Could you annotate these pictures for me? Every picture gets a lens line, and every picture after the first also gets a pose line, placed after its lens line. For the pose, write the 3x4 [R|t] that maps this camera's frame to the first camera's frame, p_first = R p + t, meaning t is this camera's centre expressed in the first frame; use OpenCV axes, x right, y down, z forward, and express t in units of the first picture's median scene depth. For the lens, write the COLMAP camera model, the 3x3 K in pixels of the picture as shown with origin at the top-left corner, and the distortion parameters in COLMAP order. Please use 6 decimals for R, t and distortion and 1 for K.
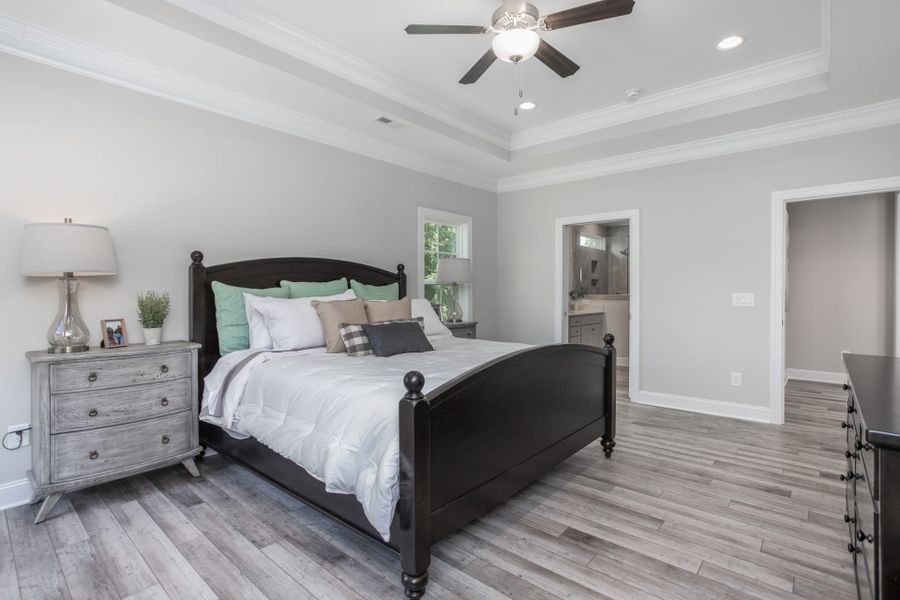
lens RADIAL K [[434.5, 0, 447.4], [0, 434.5, 298.1], [0, 0, 1]] dist [-0.020247, 0.000775]
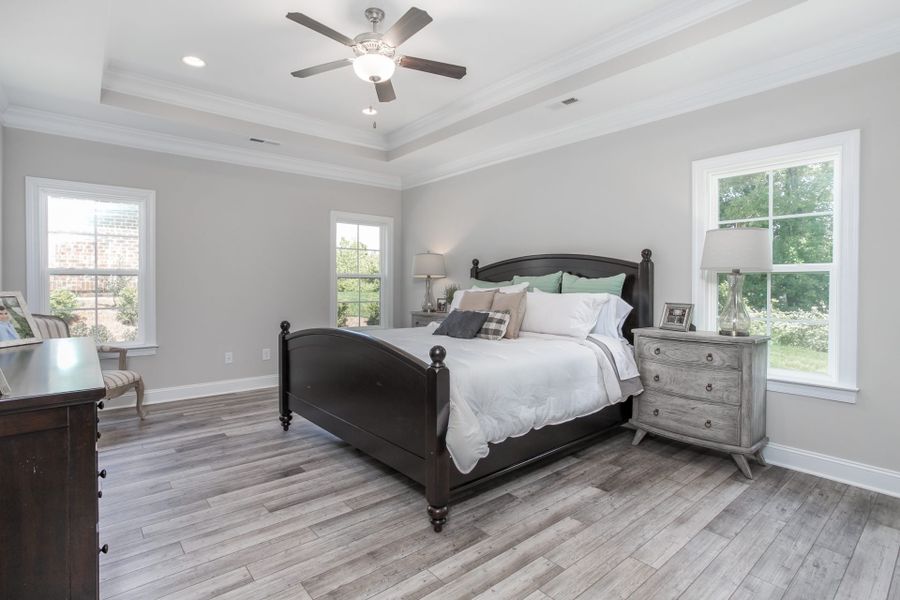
lens RADIAL K [[434.5, 0, 446.1], [0, 434.5, 292.5], [0, 0, 1]] dist [-0.020247, 0.000775]
pose [[-0.142542, 0.018998, -0.989606, 1.364615], [-0.010540, 0.999730, 0.020711, -0.023327], [0.989733, 0.013383, -0.142304, 1.467749]]
